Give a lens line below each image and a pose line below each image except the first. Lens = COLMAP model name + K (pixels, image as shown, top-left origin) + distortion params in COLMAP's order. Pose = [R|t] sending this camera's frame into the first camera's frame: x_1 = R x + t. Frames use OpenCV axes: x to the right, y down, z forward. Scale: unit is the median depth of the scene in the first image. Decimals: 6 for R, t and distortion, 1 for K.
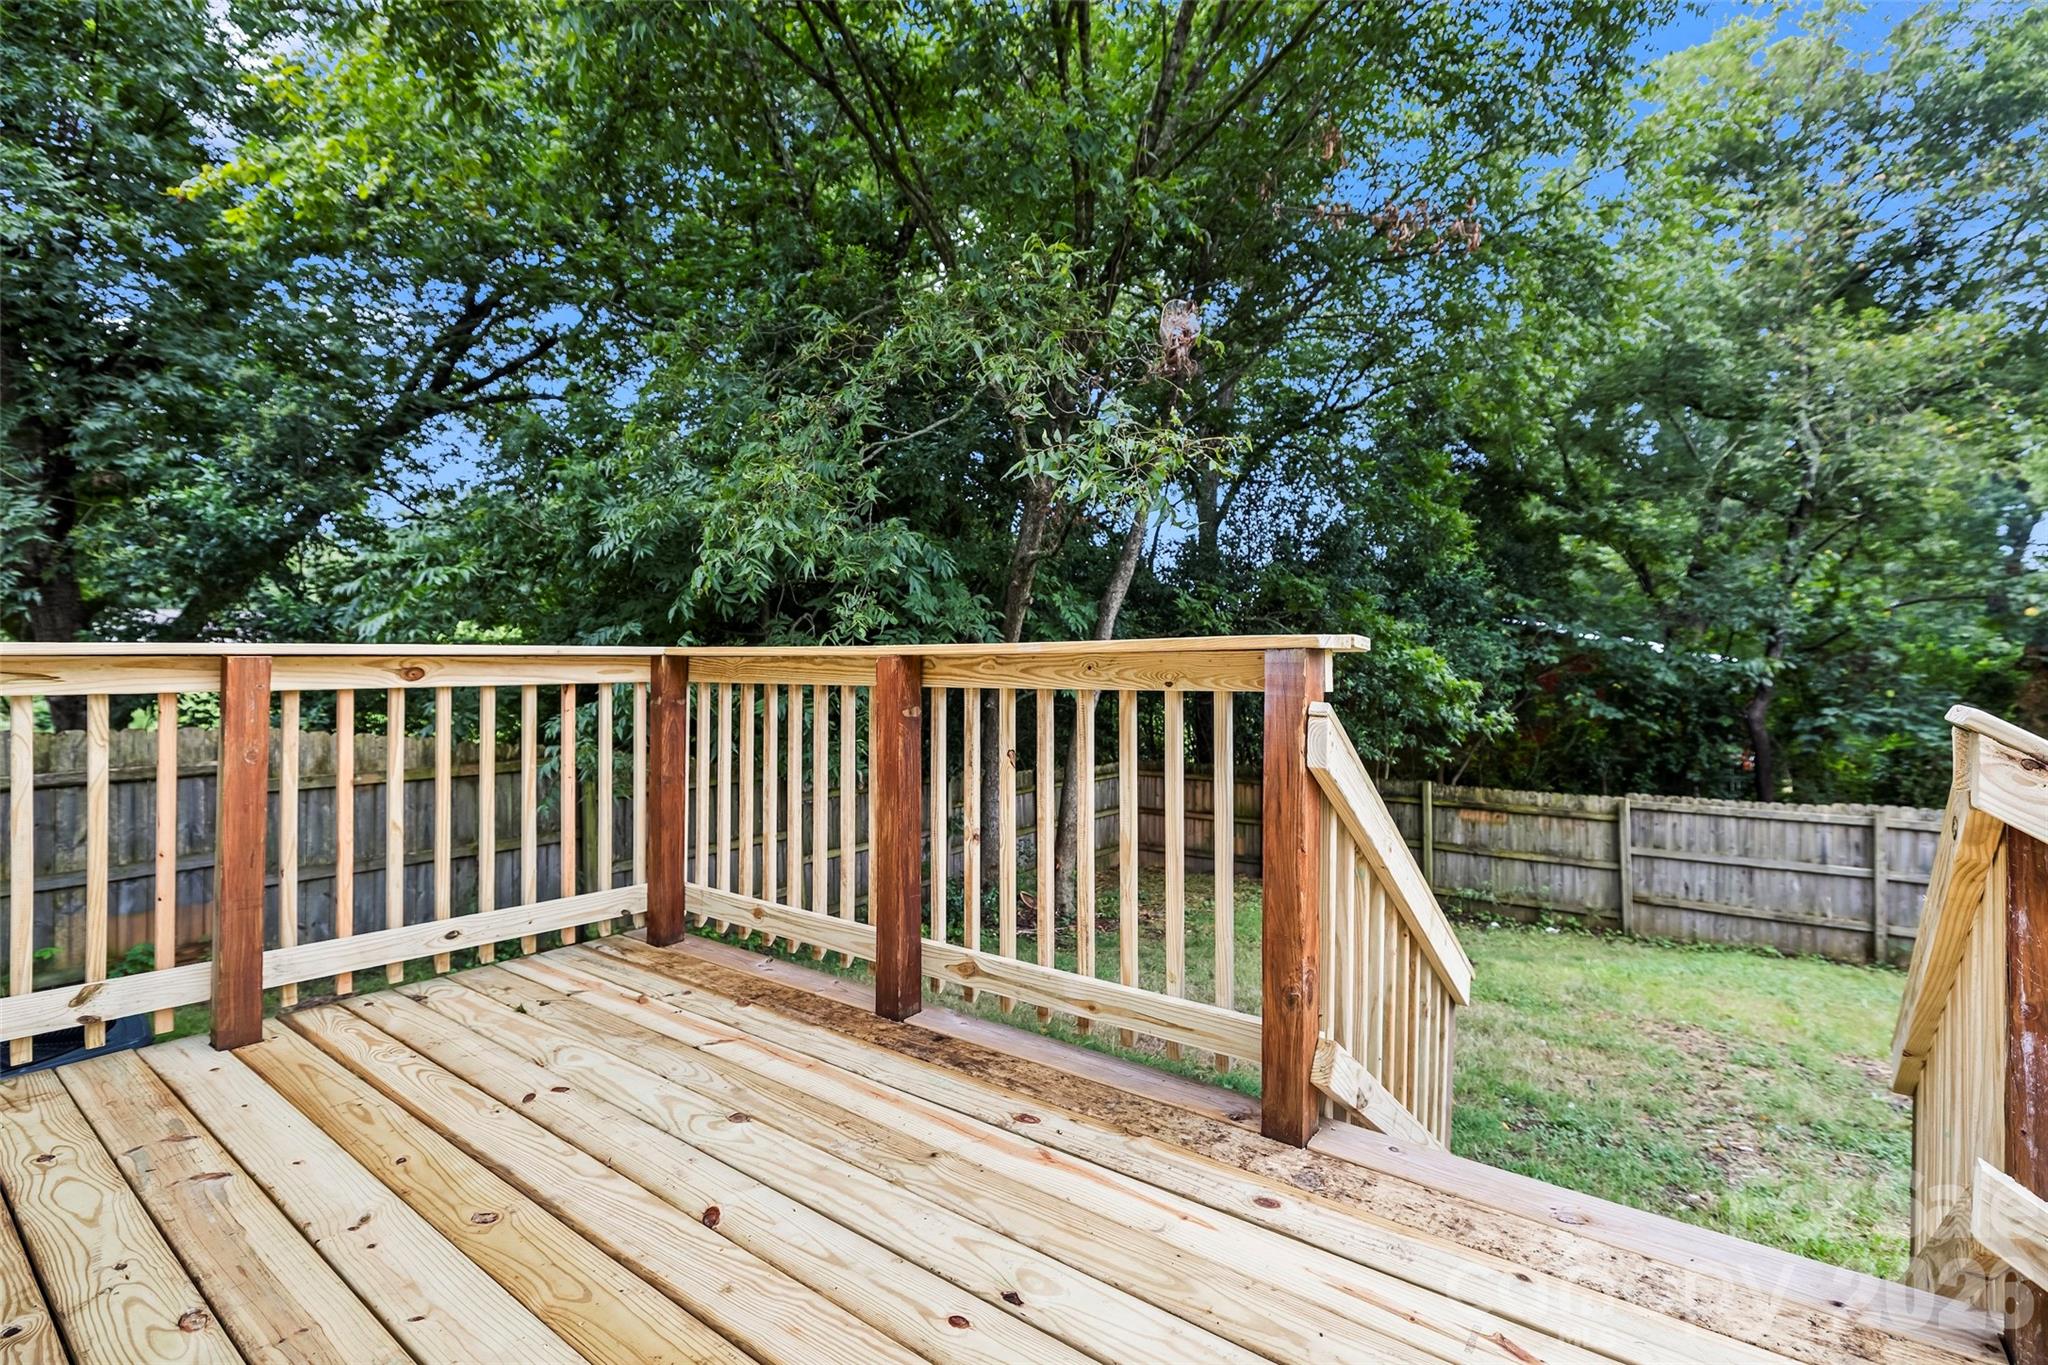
lens RADIAL K [[934.3, 0, 1018.4], [0, 934.3, 672.1], [0, 0, 1]] dist [-0.003500, 0.000042]
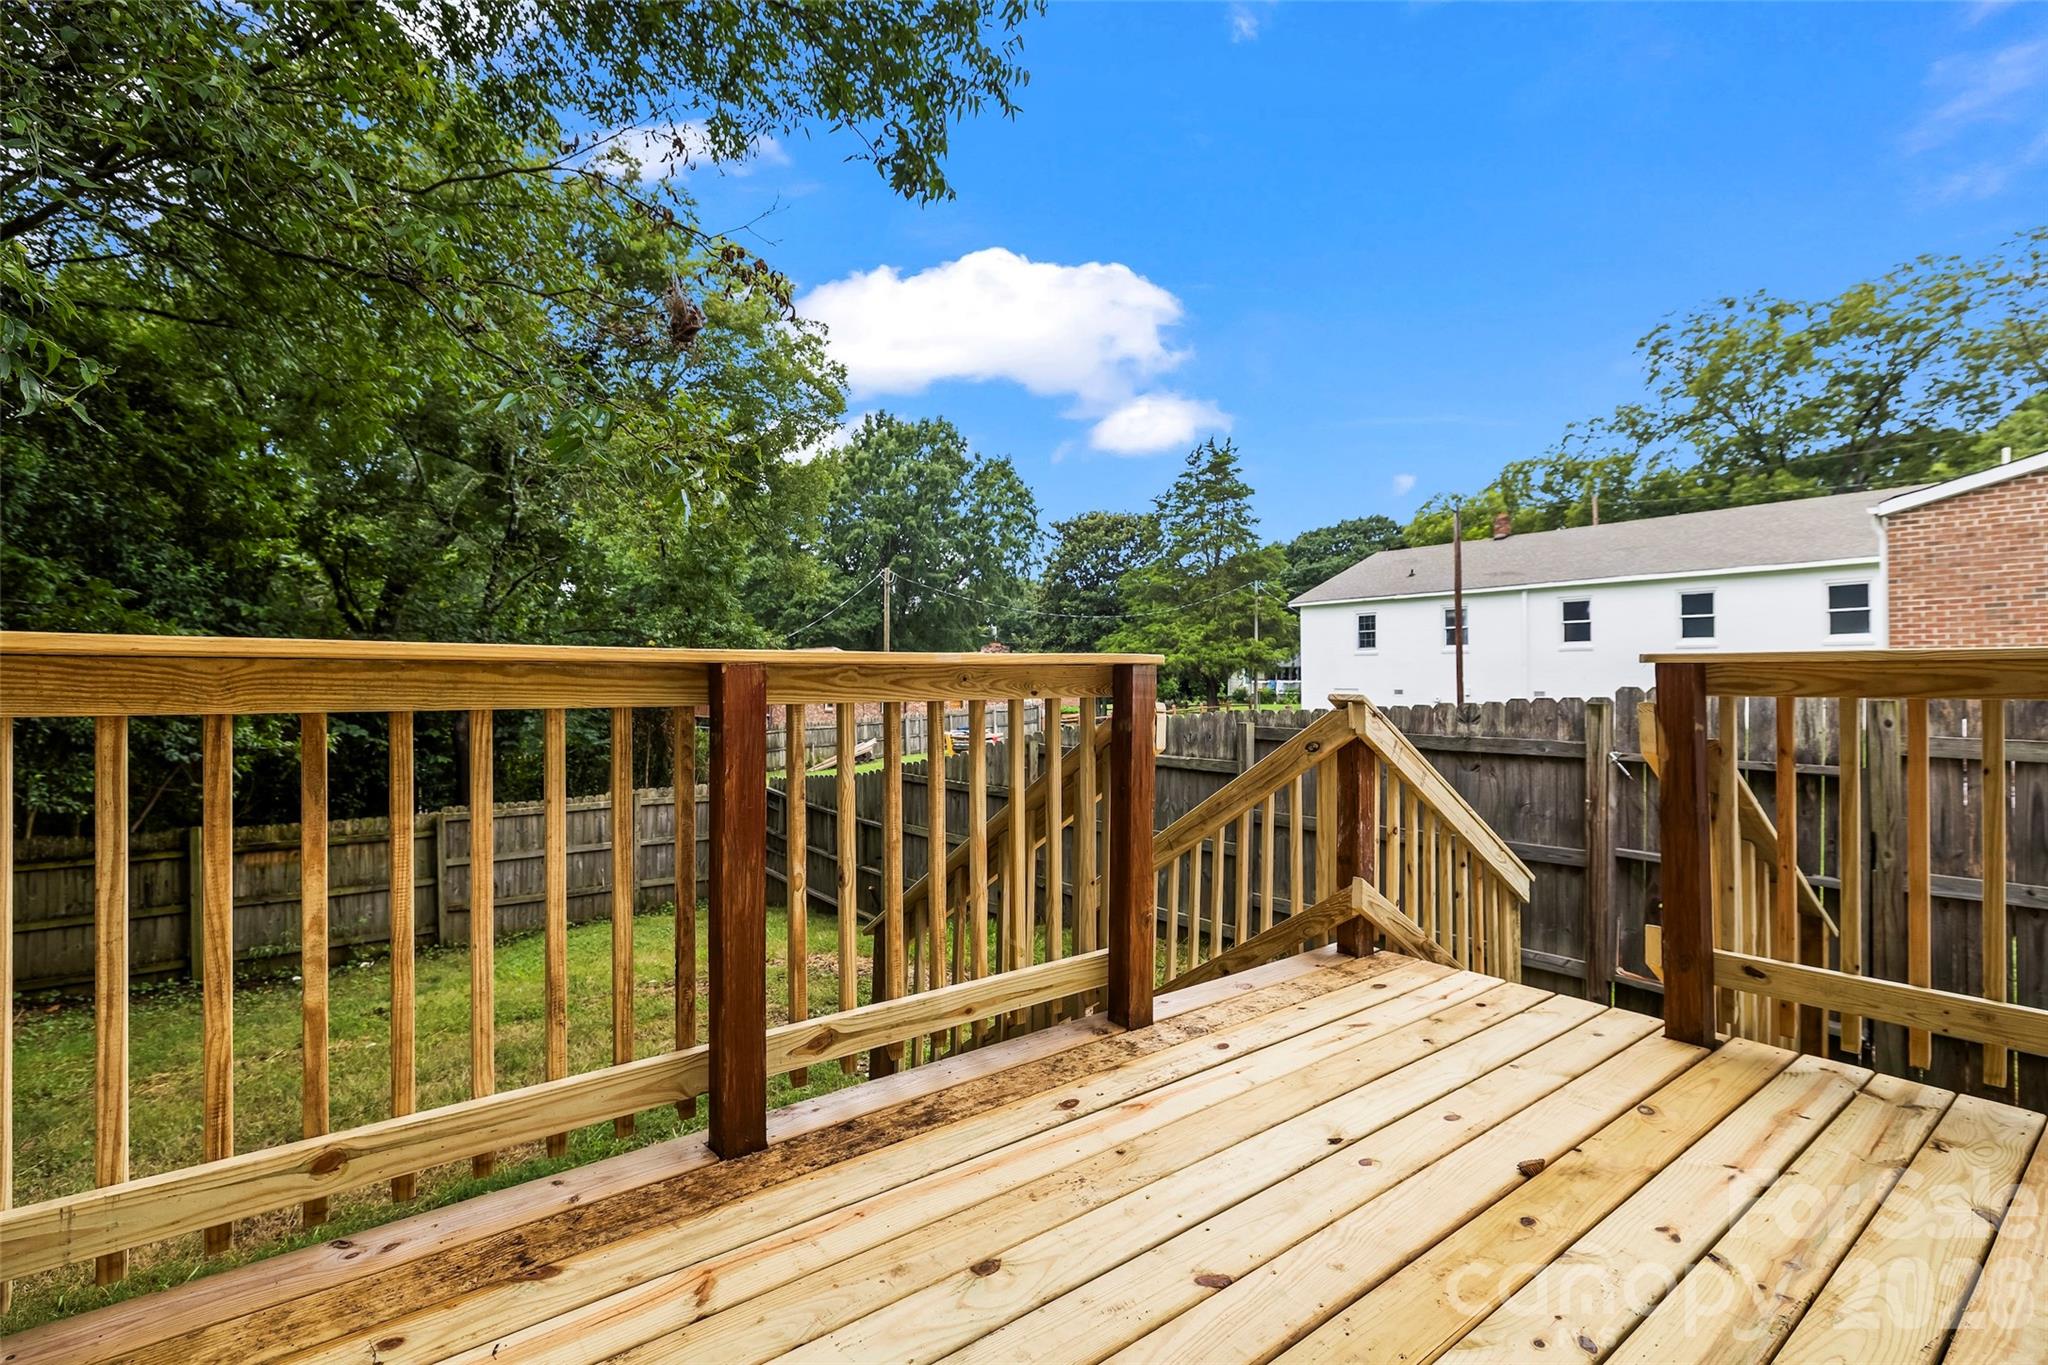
lens RADIAL K [[934.3, 0, 1023.2], [0, 934.3, 684.1], [0, 0, 1]] dist [-0.003500, 0.000042]
pose [[0.269478, -0.003962, 0.962998, -0.837909], [0.009079, 0.999958, 0.001573, -0.000042], [-0.962964, 0.008319, 0.269503, 0.622679]]
